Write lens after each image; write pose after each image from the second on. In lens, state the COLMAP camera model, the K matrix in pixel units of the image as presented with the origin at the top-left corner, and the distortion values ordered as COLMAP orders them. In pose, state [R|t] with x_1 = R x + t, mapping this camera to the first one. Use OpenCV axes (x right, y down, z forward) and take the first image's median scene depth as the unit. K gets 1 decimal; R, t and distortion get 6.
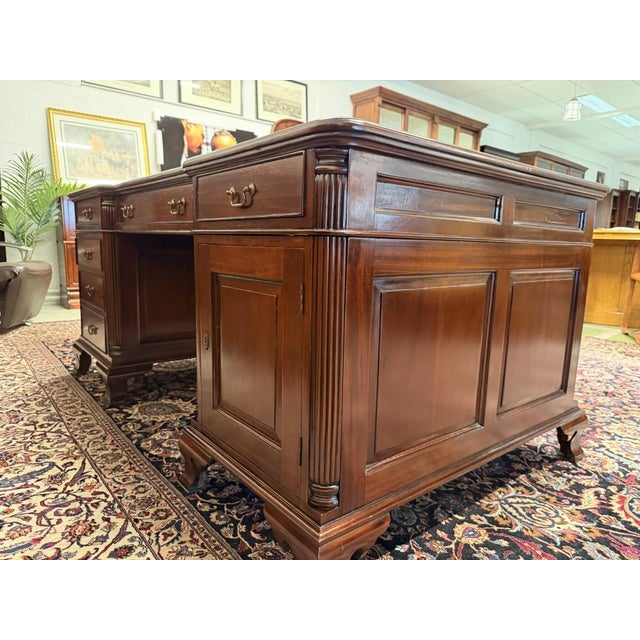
lens RADIAL K [[460.2, 0, 314.0], [0, 460.2, 318.1], [0, 0, 1]] dist [0.014583, -0.031493]
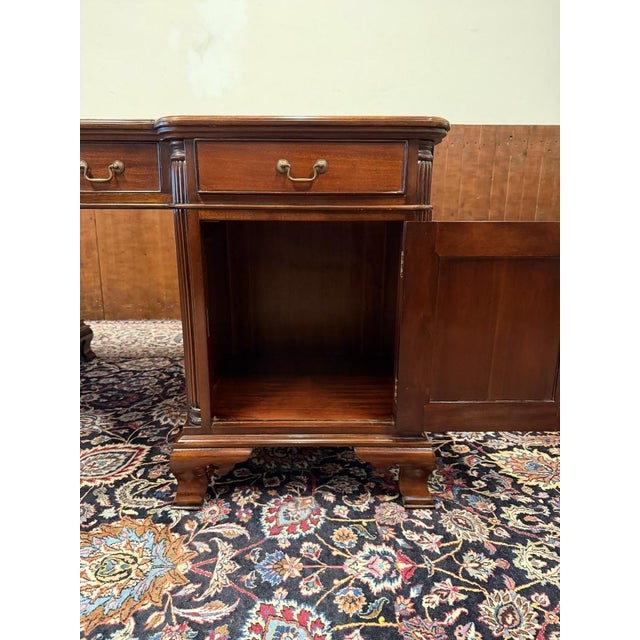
lens RADIAL K [[460.2, 0, 325.1], [0, 460.2, 326.7], [0, 0, 1]] dist [0.014583, -0.031493]
pose [[-0.622192, 0.160601, -0.766214, 0.451671], [-0.152289, 0.935205, 0.319686, -0.406243], [0.767910, 0.315593, -0.557419, 2.477739]]
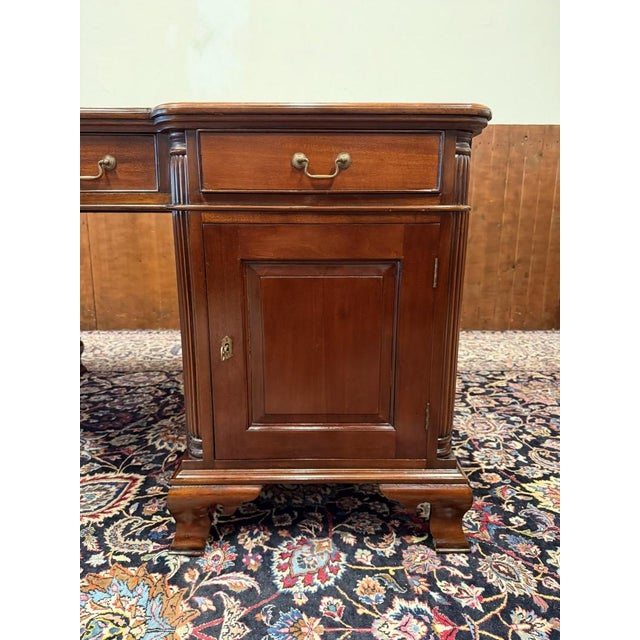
lens RADIAL K [[460.2, 0, 322.7], [0, 460.2, 326.3], [0, 0, 1]] dist [0.014583, -0.031493]
pose [[-0.618474, 0.152037, -0.770957, 0.394409], [-0.151807, 0.939505, 0.307058, -0.386591], [0.771002, 0.306944, -0.557979, 2.386336]]
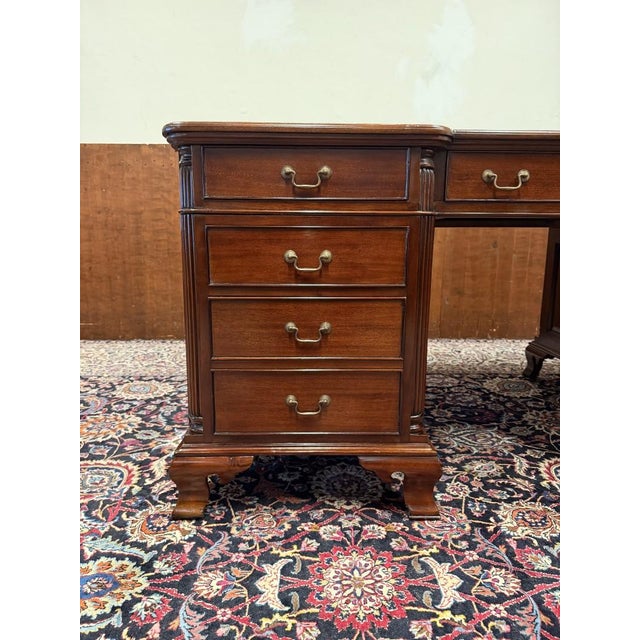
lens RADIAL K [[460.2, 0, 319.5], [0, 460.2, 323.7], [0, 0, 1]] dist [0.014583, -0.031493]
pose [[-0.619759, 0.116056, -0.776163, 1.093504], [-0.150884, 0.952933, 0.262967, -0.227335], [0.770151, 0.280087, -0.573078, 1.705353]]
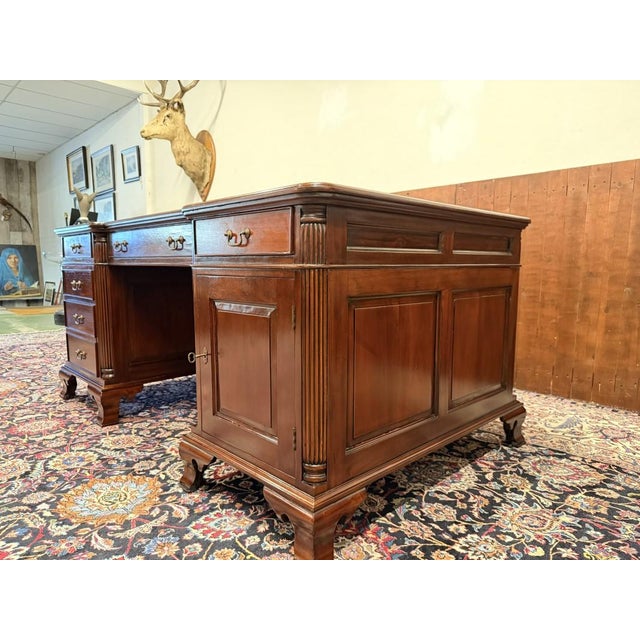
lens RADIAL K [[460.2, 0, 317.6], [0, 460.2, 327.7], [0, 0, 1]] dist [0.014583, -0.031493]
pose [[-0.996621, -0.017817, -0.080182, -0.191608], [-0.040608, 0.955421, 0.292439, -0.490257], [0.071397, 0.294707, -0.952917, 2.873184]]
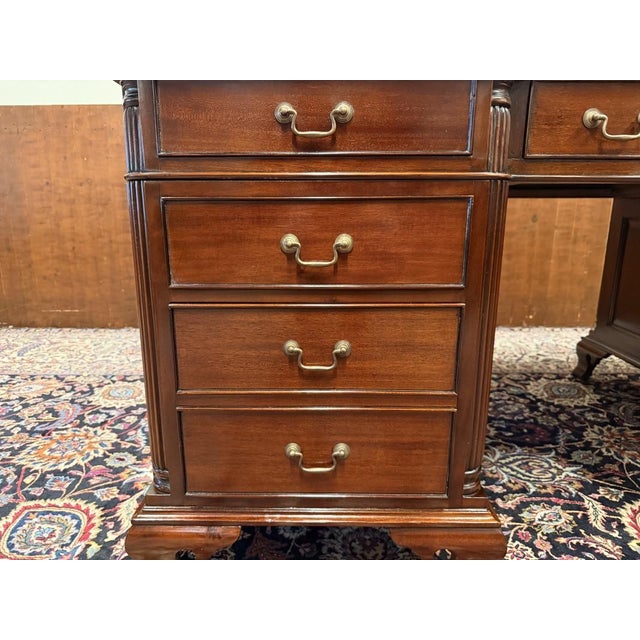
lens RADIAL K [[460.2, 0, 317.1], [0, 460.2, 325.0], [0, 0, 1]] dist [0.014583, -0.031493]
pose [[-0.641604, 0.161010, -0.749947, 0.900180], [-0.142026, 0.935876, 0.322436, -0.210099], [0.753773, 0.313388, -0.577594, 1.547908]]
